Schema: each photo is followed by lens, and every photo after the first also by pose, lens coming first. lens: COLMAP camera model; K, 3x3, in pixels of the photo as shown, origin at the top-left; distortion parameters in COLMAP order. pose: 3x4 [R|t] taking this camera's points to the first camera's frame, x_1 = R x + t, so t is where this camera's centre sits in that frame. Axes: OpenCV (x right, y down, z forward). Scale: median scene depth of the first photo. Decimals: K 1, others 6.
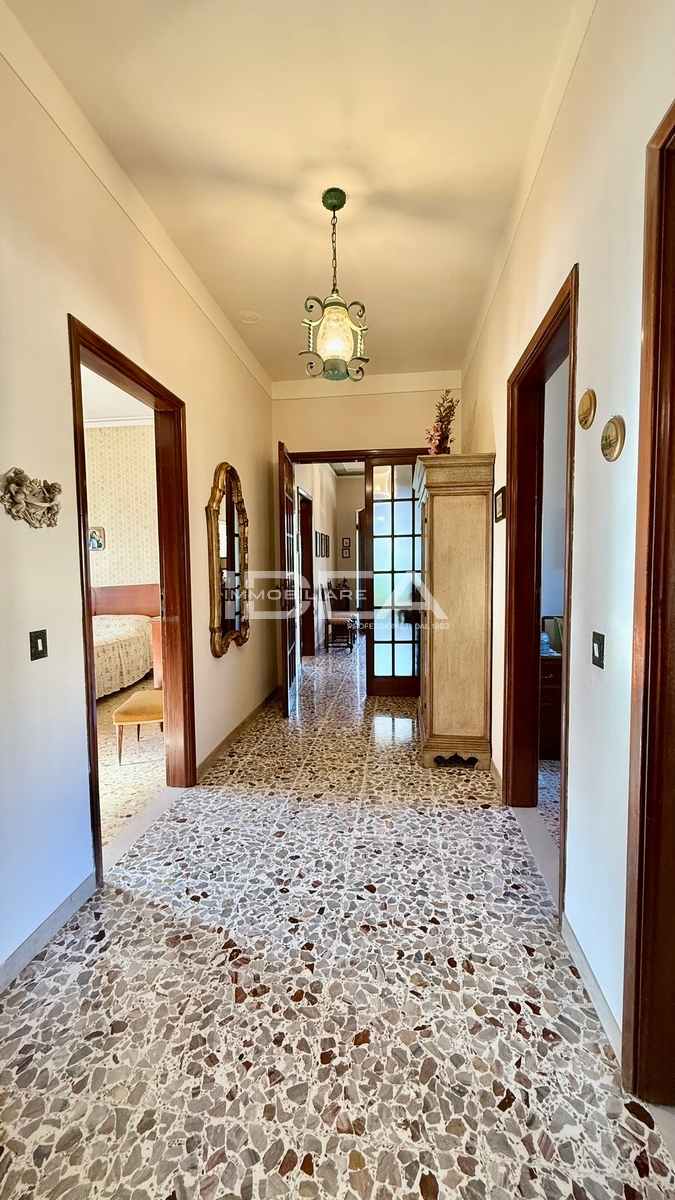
lens RADIAL K [[478.7, 0, 335.0], [0, 478.7, 595.8], [0, 0, 1]] dist [0.000654, 0.000098]
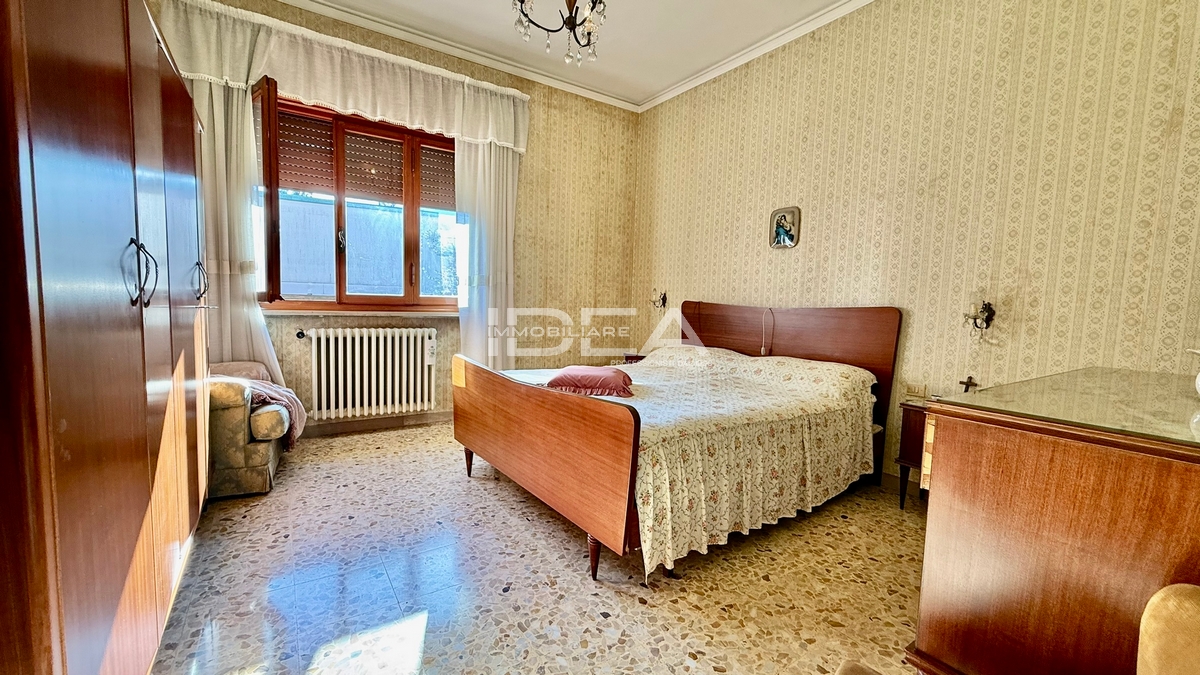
lens RADIAL K [[478.7, 0, 598.2], [0, 478.7, 339.1], [0, 0, 1]] dist [0.000654, 0.000098]
pose [[0.665168, 0.093511, -0.740815, -0.231255], [-0.086284, 0.995107, 0.048136, 0.011935], [0.741691, 0.031902, 0.669982, 0.500895]]
